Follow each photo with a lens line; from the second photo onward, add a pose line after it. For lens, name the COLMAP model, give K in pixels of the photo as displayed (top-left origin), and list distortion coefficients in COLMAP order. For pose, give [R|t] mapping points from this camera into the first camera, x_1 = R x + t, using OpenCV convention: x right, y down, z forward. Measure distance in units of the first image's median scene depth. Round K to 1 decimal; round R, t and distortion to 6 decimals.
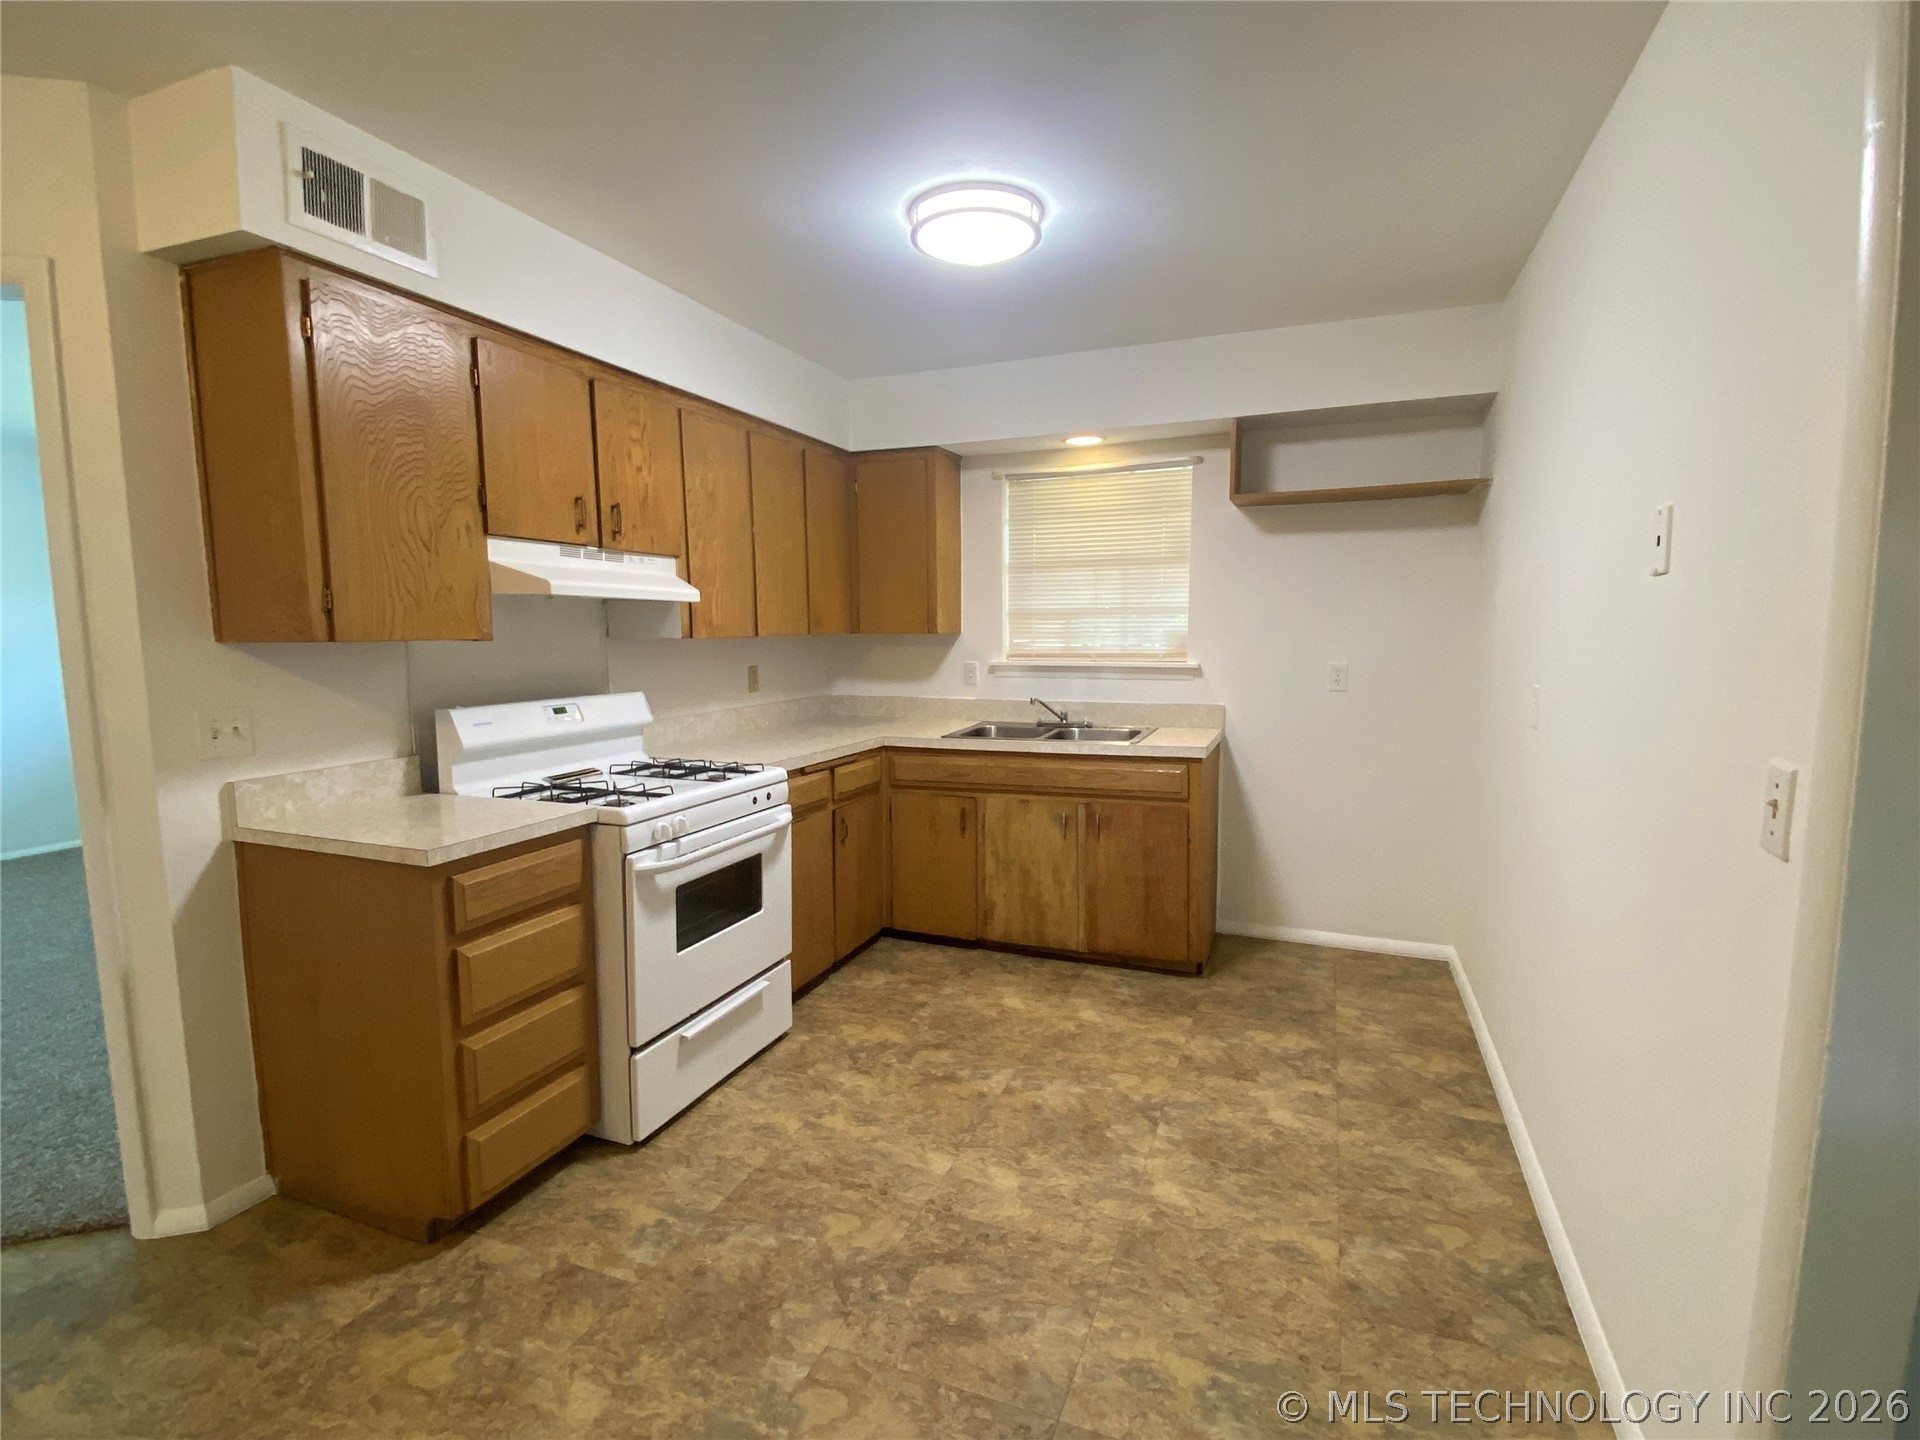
lens RADIAL K [[899.0, 0, 960.0], [0, 899.0, 720.0], [0, 0, 1]] dist [-0.000835, -0.000360]
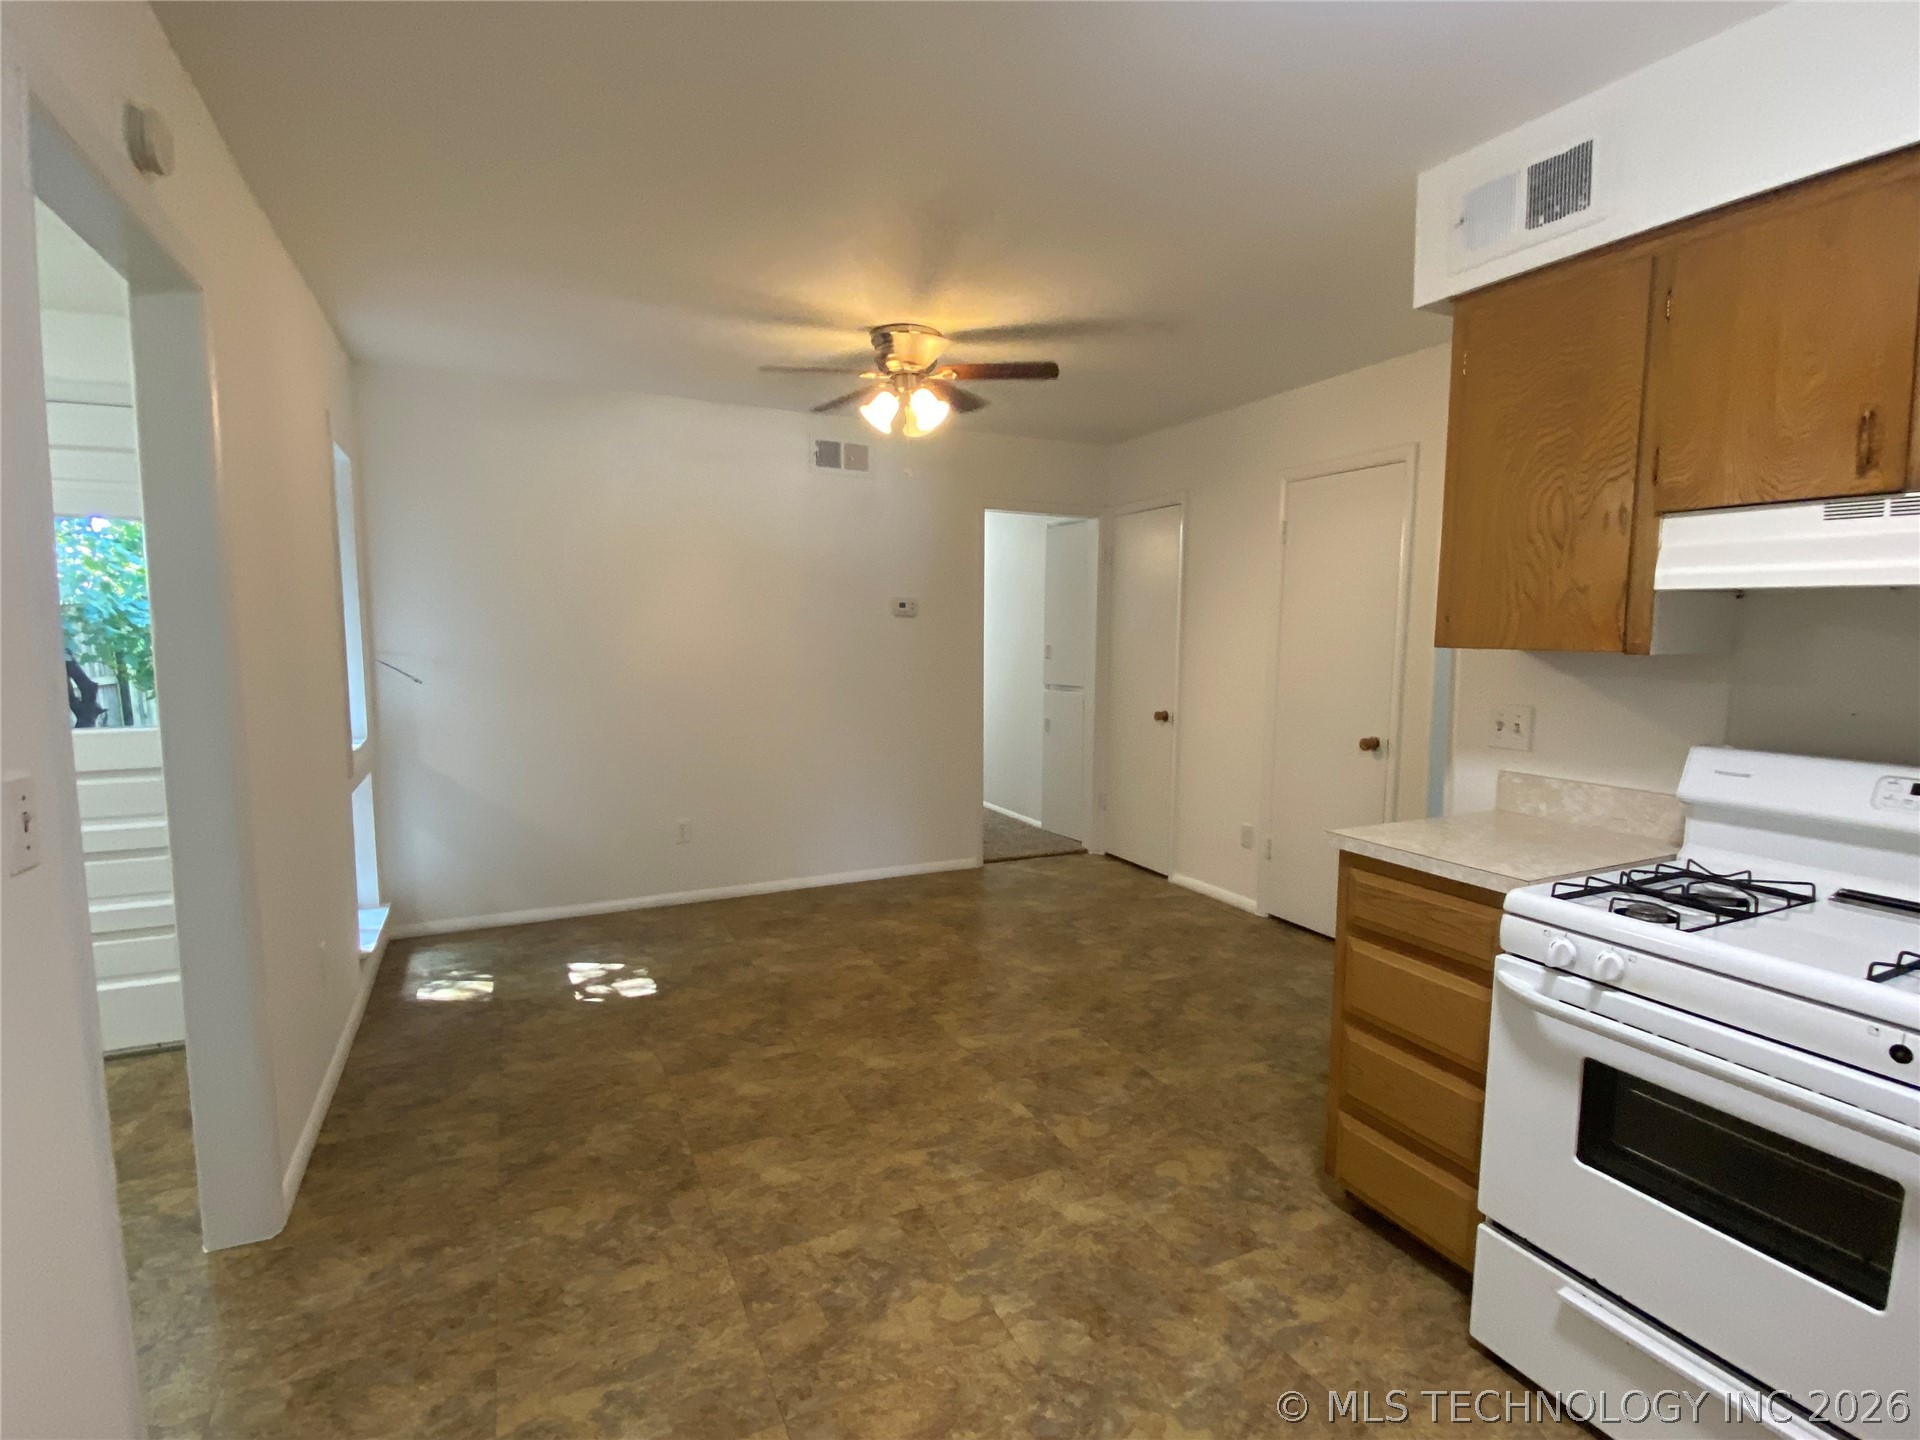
lens RADIAL K [[919.7, 0, 955.7], [0, 919.7, 727.6], [0, 0, 1]] dist [-0.002847, -0.000621]
pose [[-0.667267, 0.079747, -0.740537, 0.500359], [-0.083669, 0.979933, 0.180917, -0.135451], [0.740104, 0.182679, -0.647205, 1.225306]]
